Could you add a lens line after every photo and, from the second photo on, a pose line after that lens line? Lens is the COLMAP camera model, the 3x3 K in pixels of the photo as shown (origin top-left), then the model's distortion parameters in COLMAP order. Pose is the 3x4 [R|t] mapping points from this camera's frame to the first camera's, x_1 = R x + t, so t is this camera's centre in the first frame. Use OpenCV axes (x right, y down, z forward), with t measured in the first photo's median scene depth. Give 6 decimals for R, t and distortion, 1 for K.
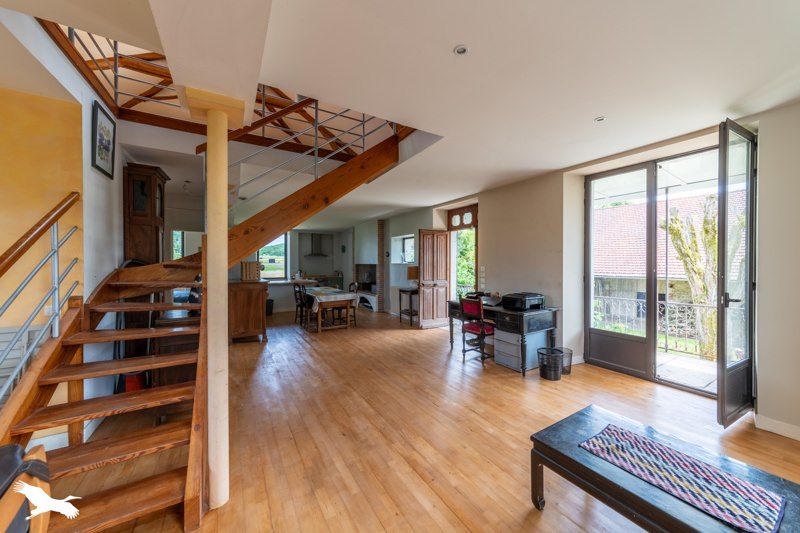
lens RADIAL K [[285.0, 0, 400.0], [0, 285.0, 266.5], [0, 0, 1]] dist [-0.000087, -0.000021]
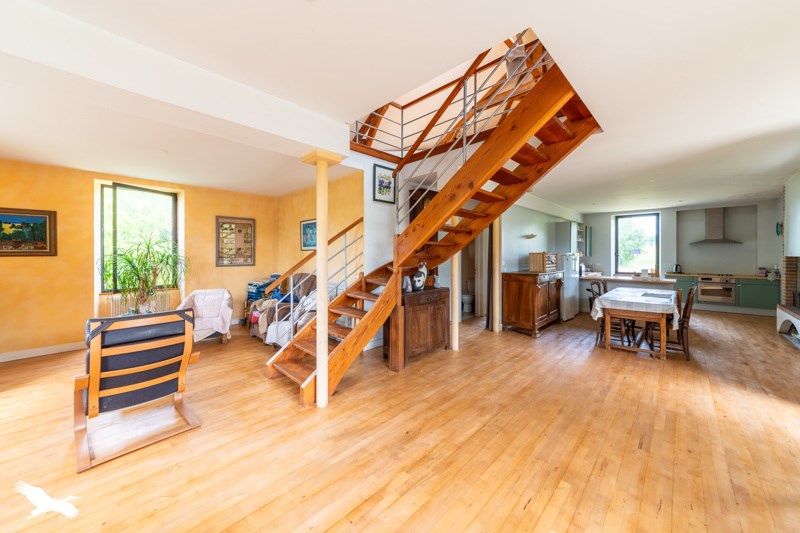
lens RADIAL K [[289.6, 0, 400.4], [0, 289.6, 255.1], [0, 0, 1]] dist [0.000225, -0.000005]
pose [[0.251003, 0.004549, -0.967976, 0.662272], [-0.011230, 0.999935, 0.001788, -0.012725], [0.967921, 0.010422, 0.251038, 0.642086]]
